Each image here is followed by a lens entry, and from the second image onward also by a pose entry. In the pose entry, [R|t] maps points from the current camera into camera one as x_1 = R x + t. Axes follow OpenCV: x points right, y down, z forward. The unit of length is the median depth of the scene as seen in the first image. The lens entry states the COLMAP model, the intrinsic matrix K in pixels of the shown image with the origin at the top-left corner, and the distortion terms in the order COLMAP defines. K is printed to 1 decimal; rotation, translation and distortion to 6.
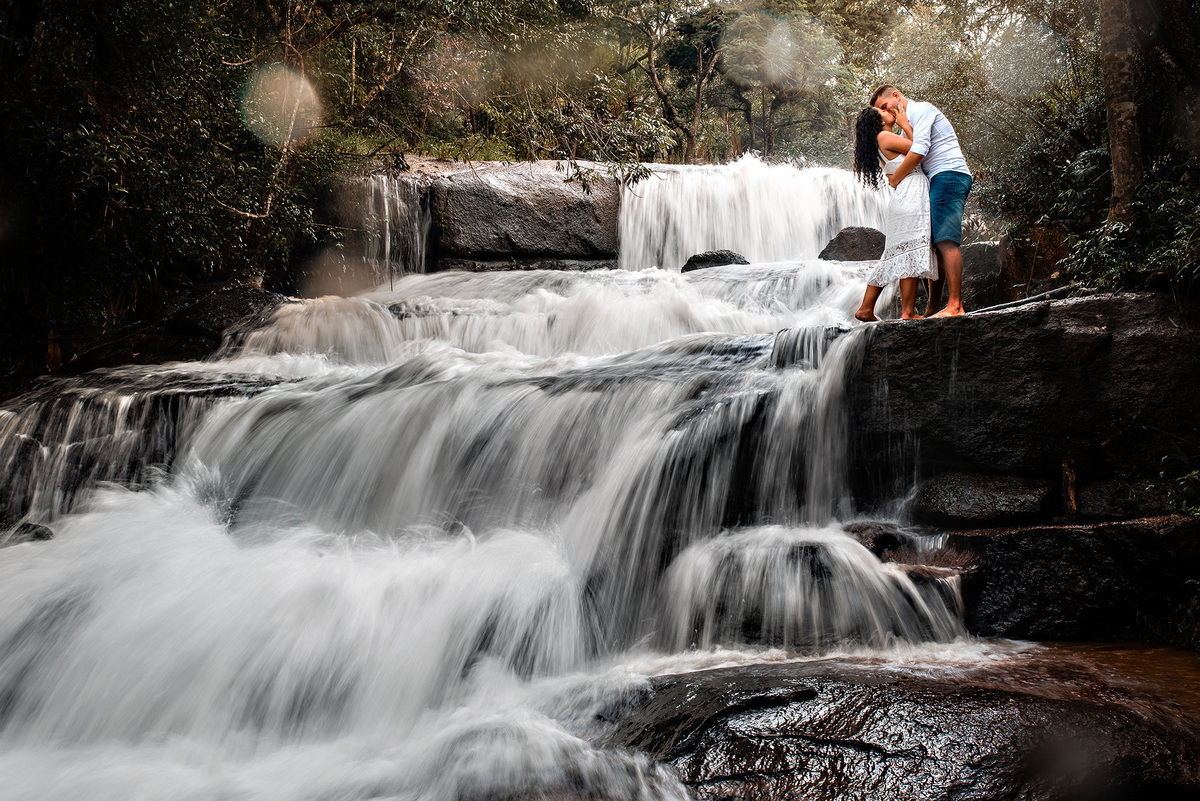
lens RADIAL K [[1164.6, 0, 620.2], [0, 1164.6, 376.6], [0, 0, 1]] dist [-0.001528, 0.015448]
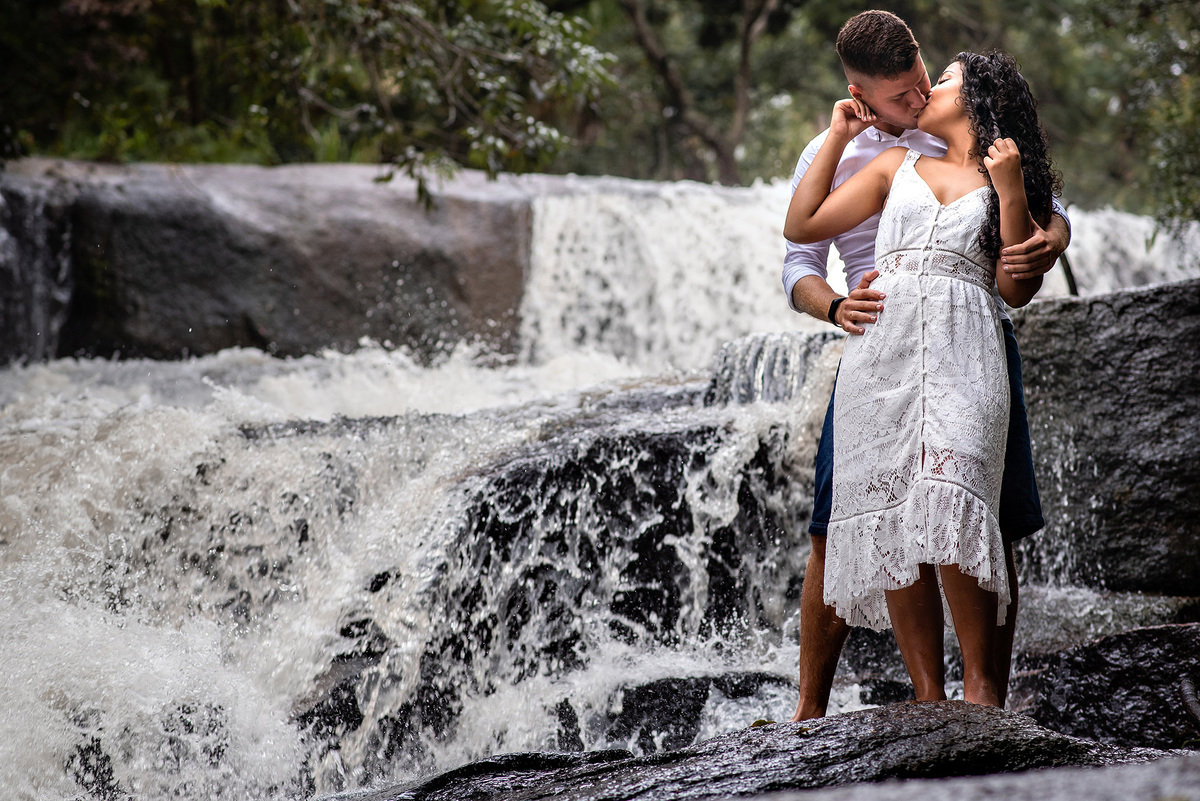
lens RADIAL K [[3053.1, 0, 600.0], [0, 3053.1, 400.5], [0, 0, 1]] dist [0.036890, -0.186934]
pose [[0.999911, 0.013135, 0.002393, 0.039324], [-0.012665, 0.989896, -0.141231, 0.083934], [-0.004224, 0.141188, 0.989974, -0.148370]]
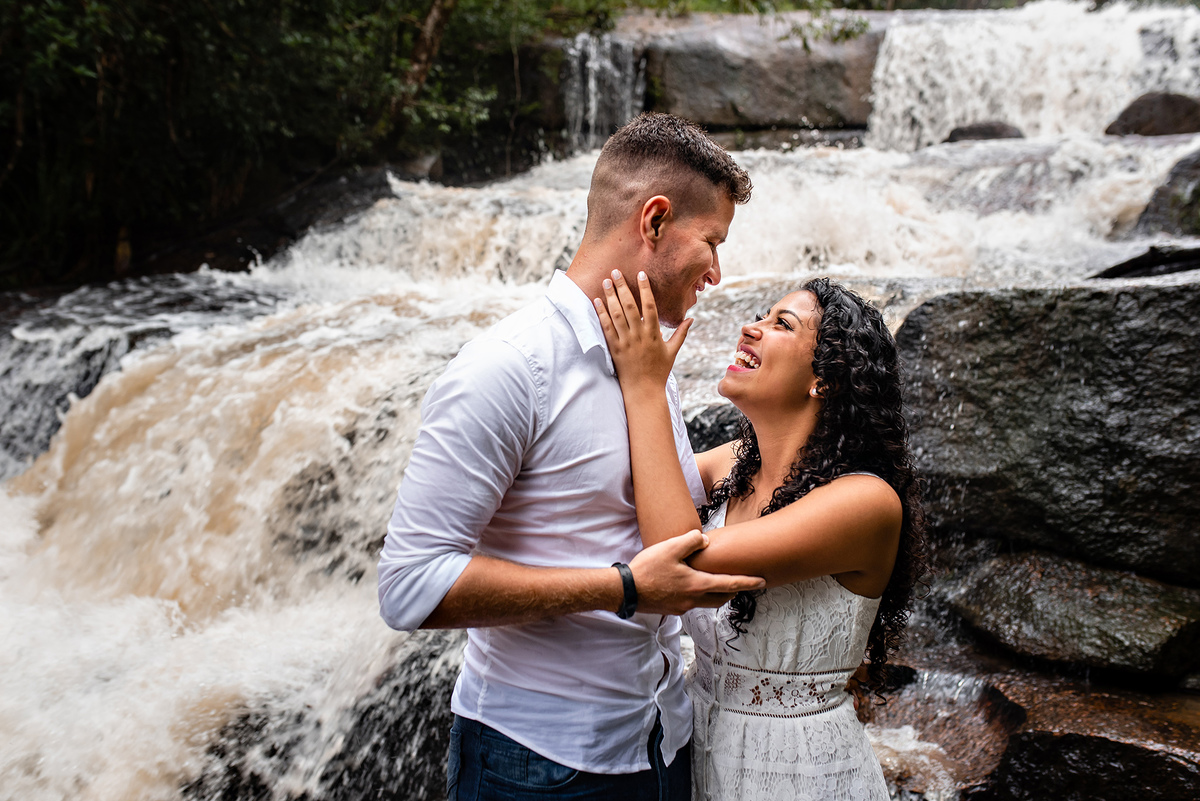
lens RADIAL K [[1164.6, 0, 620.2], [0, 1164.6, 376.6], [0, 0, 1]] dist [-0.001528, 0.015448]
pose [[0.954992, 0.060006, -0.290498, 0.108461], [-0.024389, 0.991893, 0.124711, -0.033487], [0.295626, -0.112013, 0.948714, 0.167746]]
